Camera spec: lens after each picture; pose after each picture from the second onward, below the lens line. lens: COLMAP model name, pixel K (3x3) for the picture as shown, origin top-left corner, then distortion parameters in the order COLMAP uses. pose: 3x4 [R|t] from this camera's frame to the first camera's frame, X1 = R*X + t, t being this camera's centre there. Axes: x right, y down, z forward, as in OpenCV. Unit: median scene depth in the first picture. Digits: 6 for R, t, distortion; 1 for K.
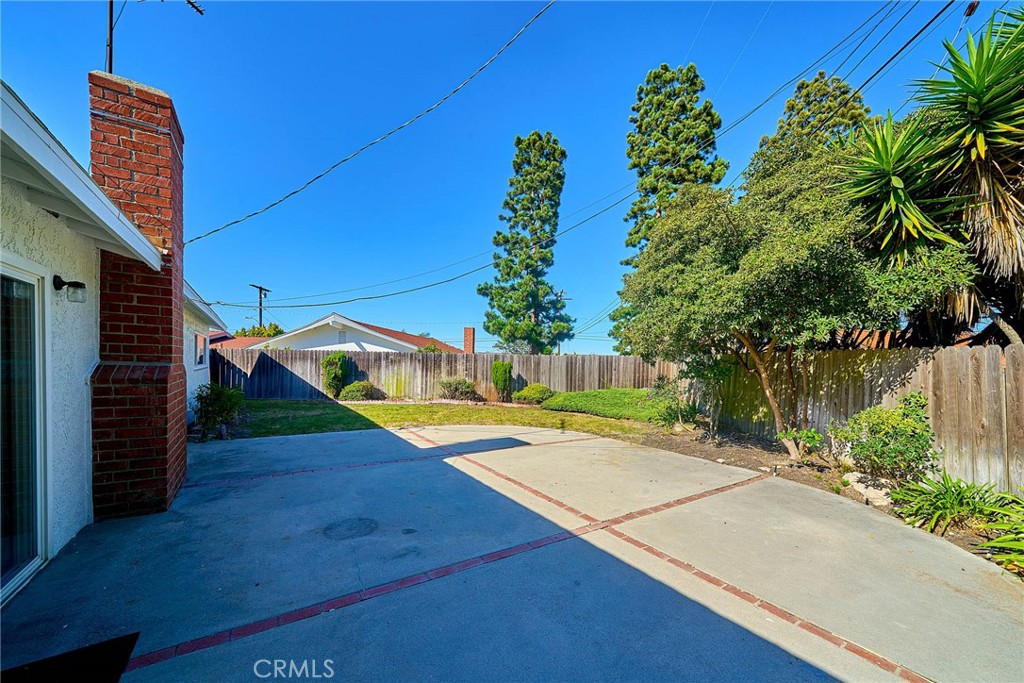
lens RADIAL K [[378.1, 0, 527.8], [0, 378.1, 377.6], [0, 0, 1]] dist [0.000377, -0.000019]
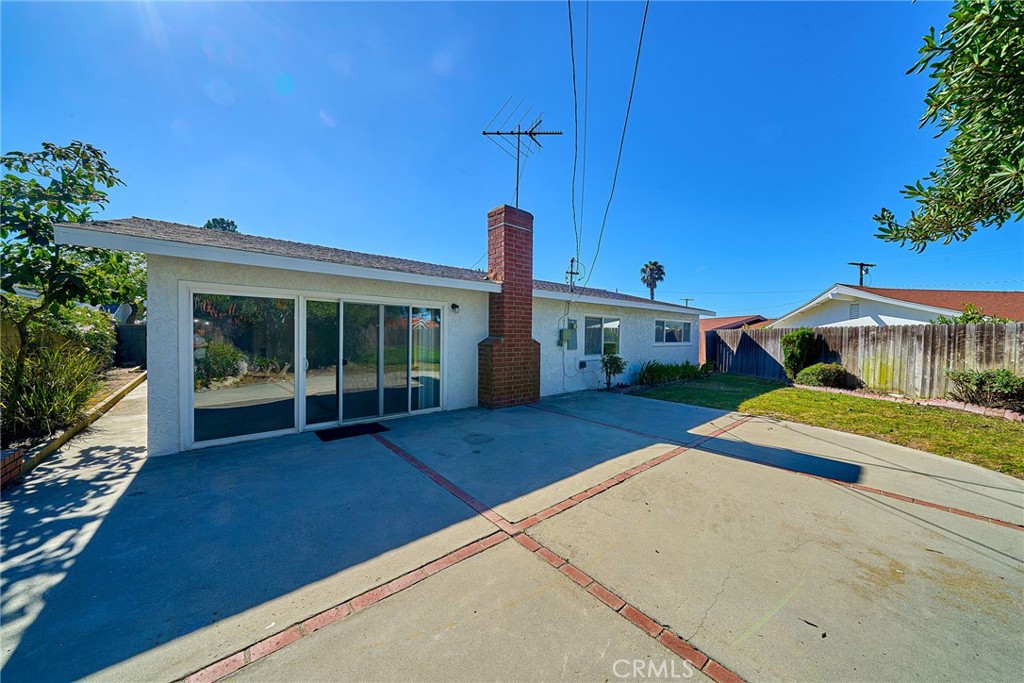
lens RADIAL K [[350.1, 0, 512.0], [0, 350.1, 341.5], [0, 0, 1]] dist [-0.000074, -0.000022]
pose [[0.093269, -0.005051, -0.995628, 0.255276], [-0.044610, 0.998962, -0.009247, -0.000661], [0.994641, 0.045277, 0.092947, 0.249834]]
